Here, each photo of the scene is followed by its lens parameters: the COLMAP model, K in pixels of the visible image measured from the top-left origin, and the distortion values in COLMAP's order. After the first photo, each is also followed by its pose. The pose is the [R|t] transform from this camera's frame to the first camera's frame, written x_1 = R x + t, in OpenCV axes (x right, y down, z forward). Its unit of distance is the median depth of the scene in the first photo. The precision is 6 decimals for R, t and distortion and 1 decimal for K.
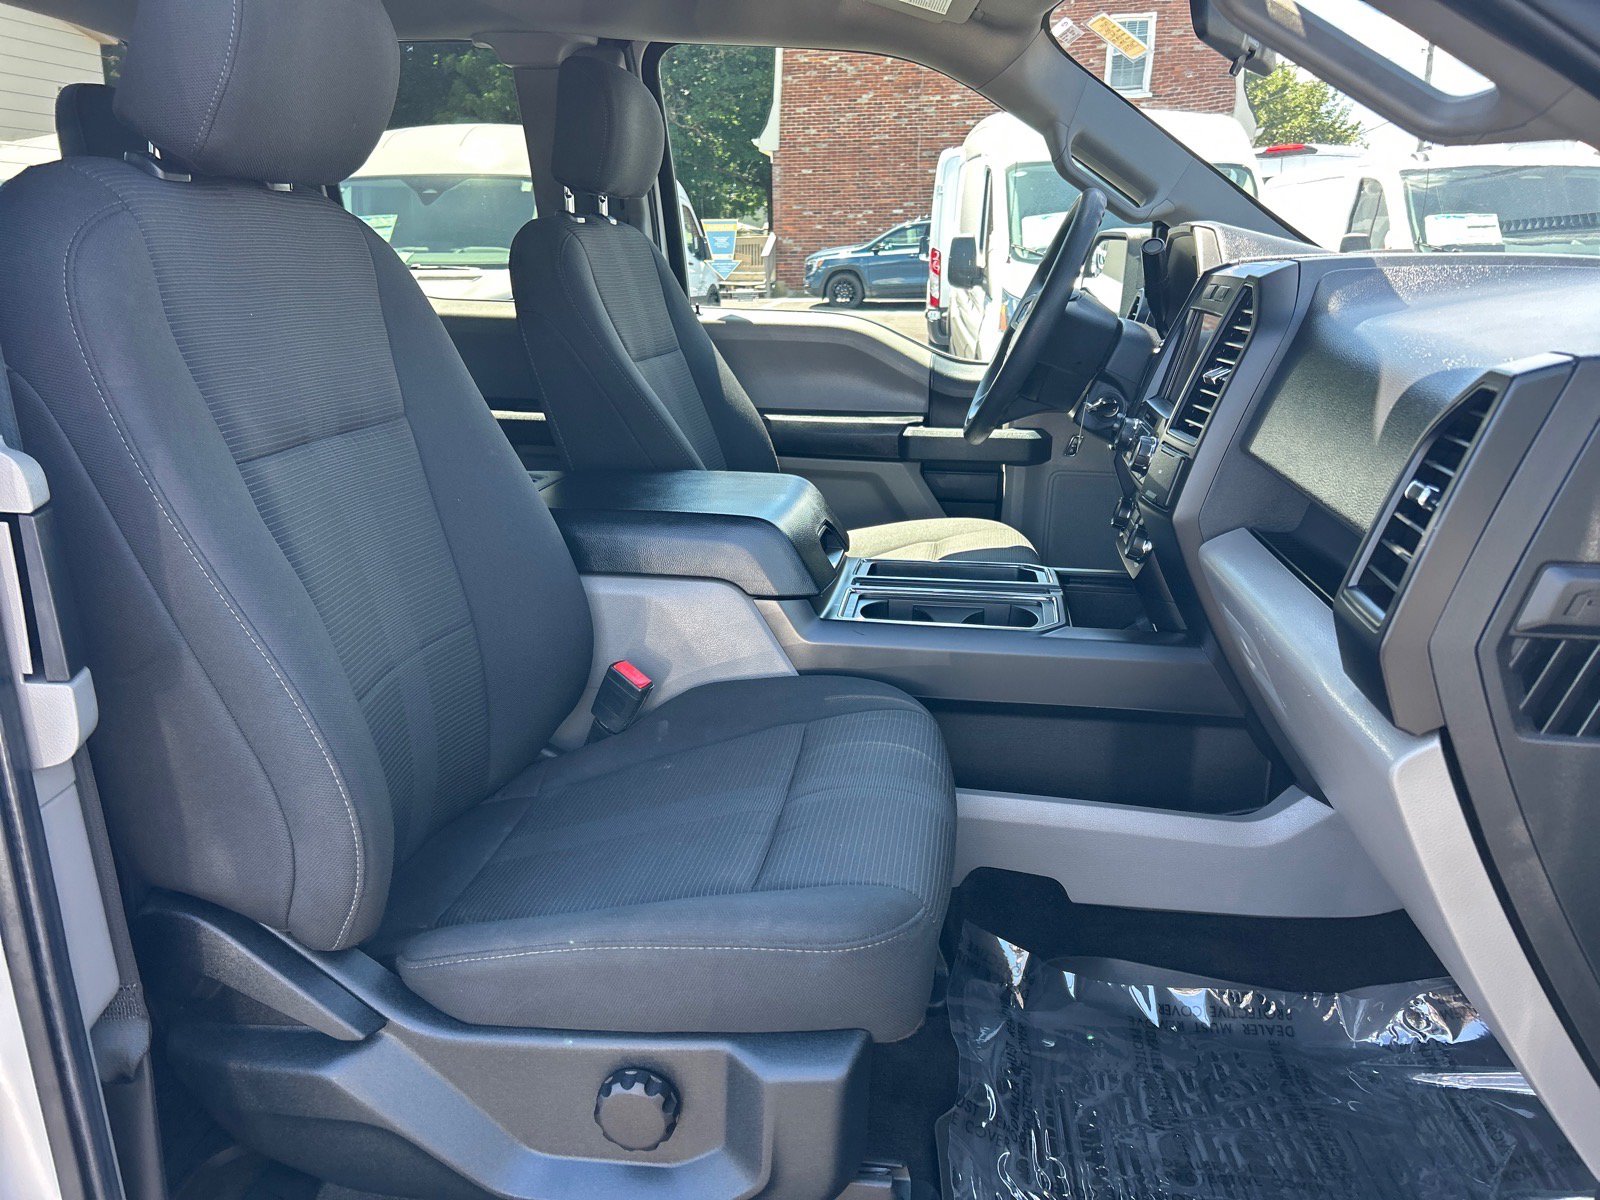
lens RADIAL K [[1211.3, 0, 788.4], [0, 1211.3, 602.5], [0, 0, 1]] dist [0.055221, -0.065120]
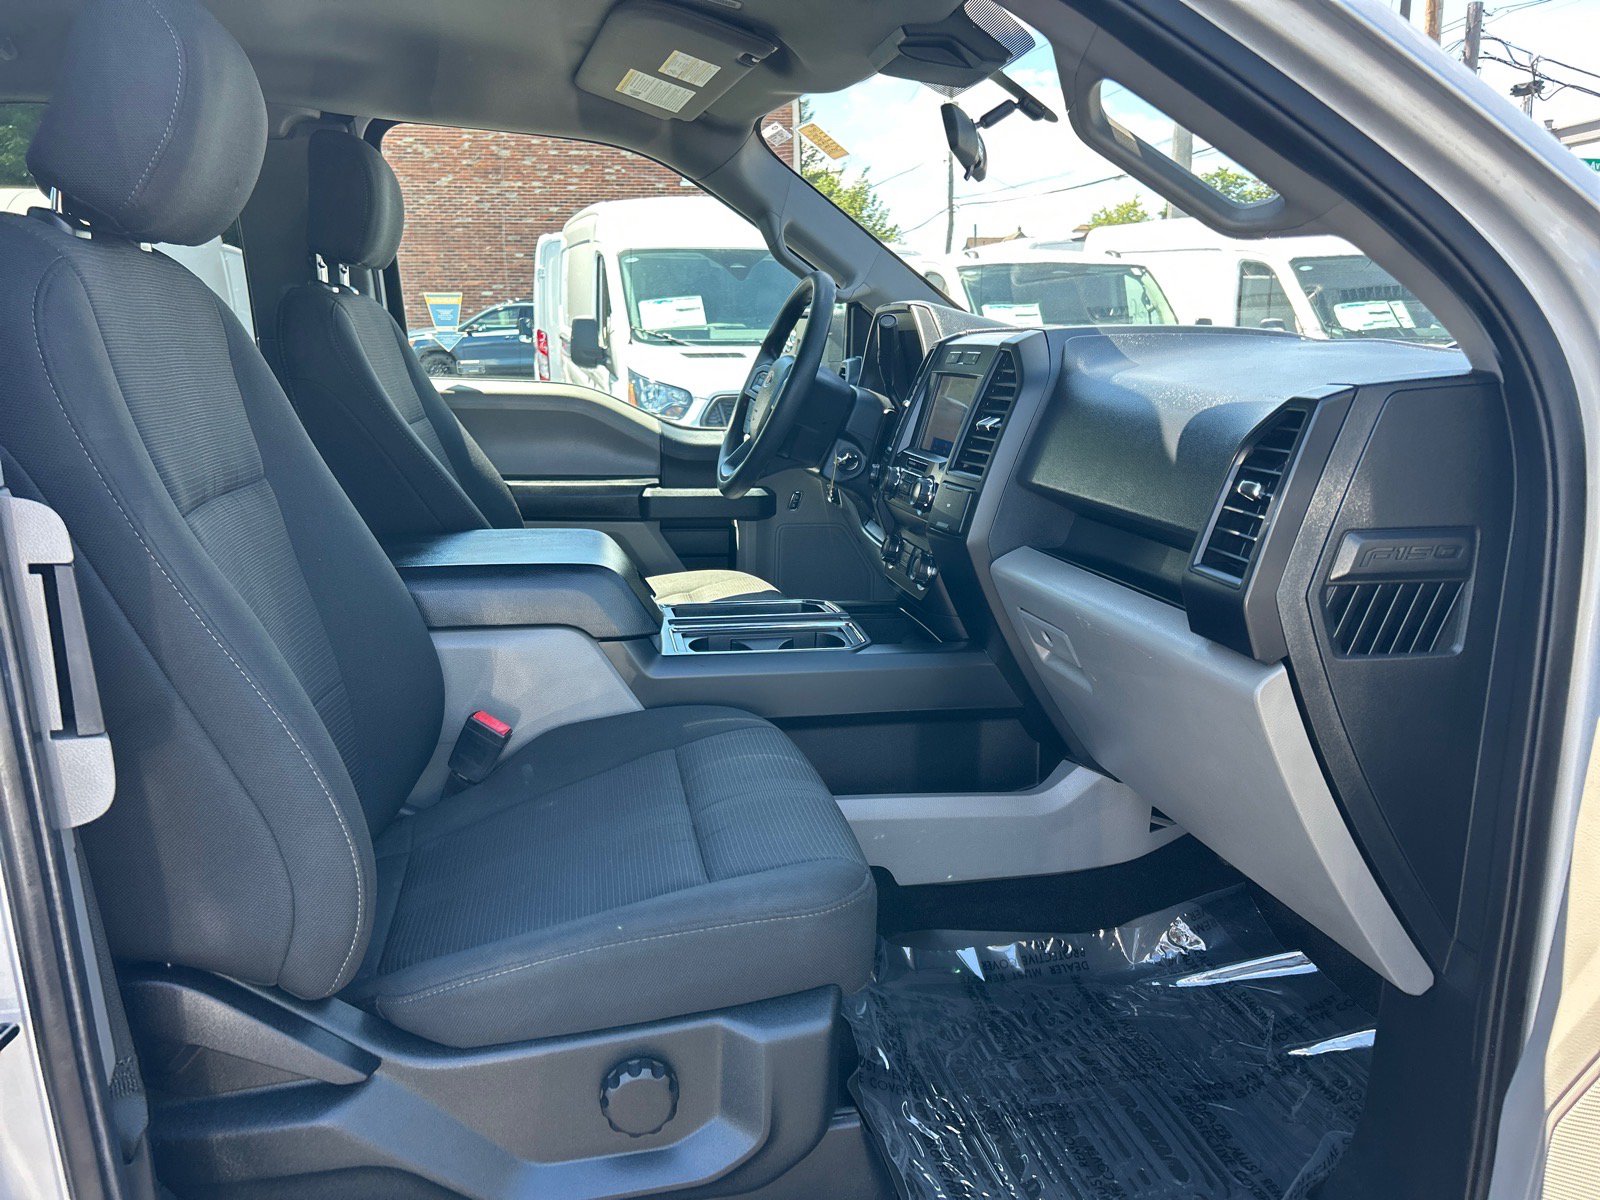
lens RADIAL K [[1212.3, 0, 788.9], [0, 1212.3, 608.7], [0, 0, 1]] dist [0.059356, -0.066108]
pose [[0.945774, -0.066568, 0.317931, -0.208751], [0.085436, 0.995292, -0.045762, 0.031505], [-0.313388, 0.070443, 0.947009, -0.060993]]
